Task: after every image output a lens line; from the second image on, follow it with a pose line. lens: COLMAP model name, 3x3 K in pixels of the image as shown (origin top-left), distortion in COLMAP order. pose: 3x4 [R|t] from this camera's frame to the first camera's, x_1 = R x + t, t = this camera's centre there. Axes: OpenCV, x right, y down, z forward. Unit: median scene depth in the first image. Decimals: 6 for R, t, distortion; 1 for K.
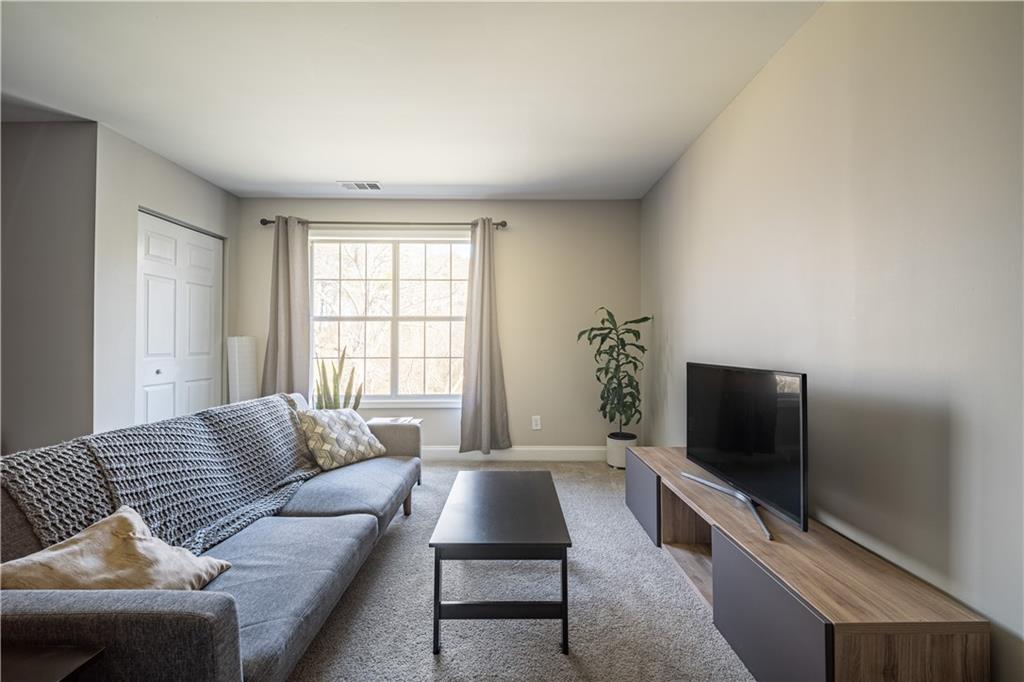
lens RADIAL K [[416.9, 0, 511.5], [0, 416.9, 339.7], [0, 0, 1]] dist [0.012857, -0.010474]
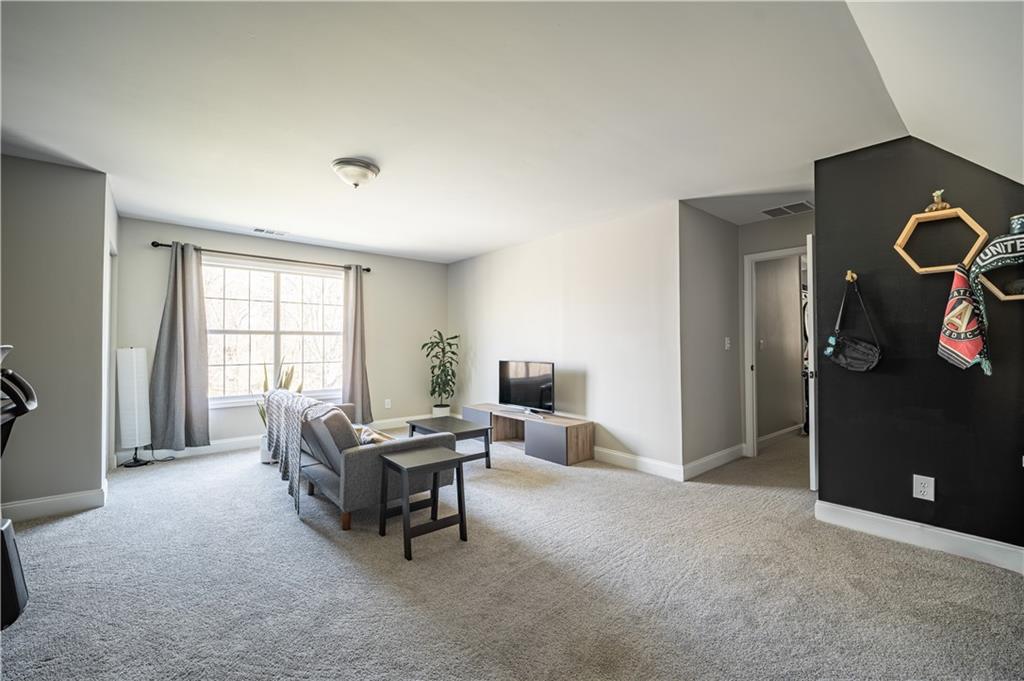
lens RADIAL K [[416.9, 0, 511.5], [0, 416.9, 339.2], [0, 0, 1]] dist [0.012857, -0.010474]
pose [[0.765298, 0.006380, 0.643645, -0.633766], [-0.005351, 0.999979, -0.003551, -0.034823], [-0.643654, -0.000727, 0.765316, -0.488145]]
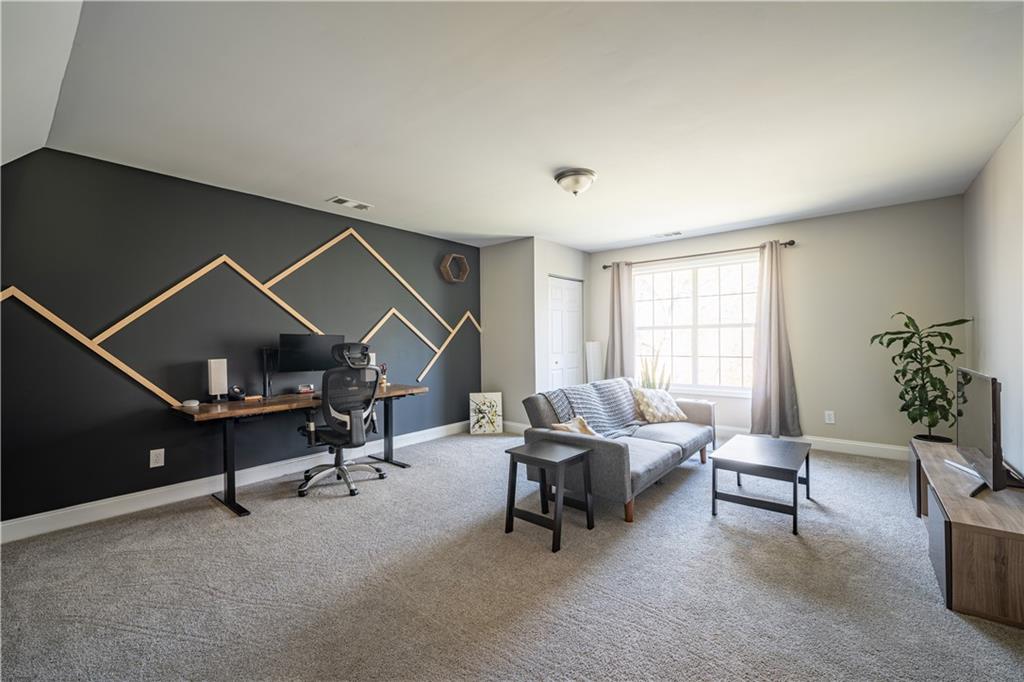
lens RADIAL K [[416.9, 0, 511.5], [0, 416.9, 339.7], [0, 0, 1]] dist [0.012857, -0.010474]
pose [[0.764110, -0.008136, -0.645035, 0.148122], [0.017348, 0.999818, 0.007938, -0.034015], [0.644853, -0.017256, 0.764112, -0.436751]]
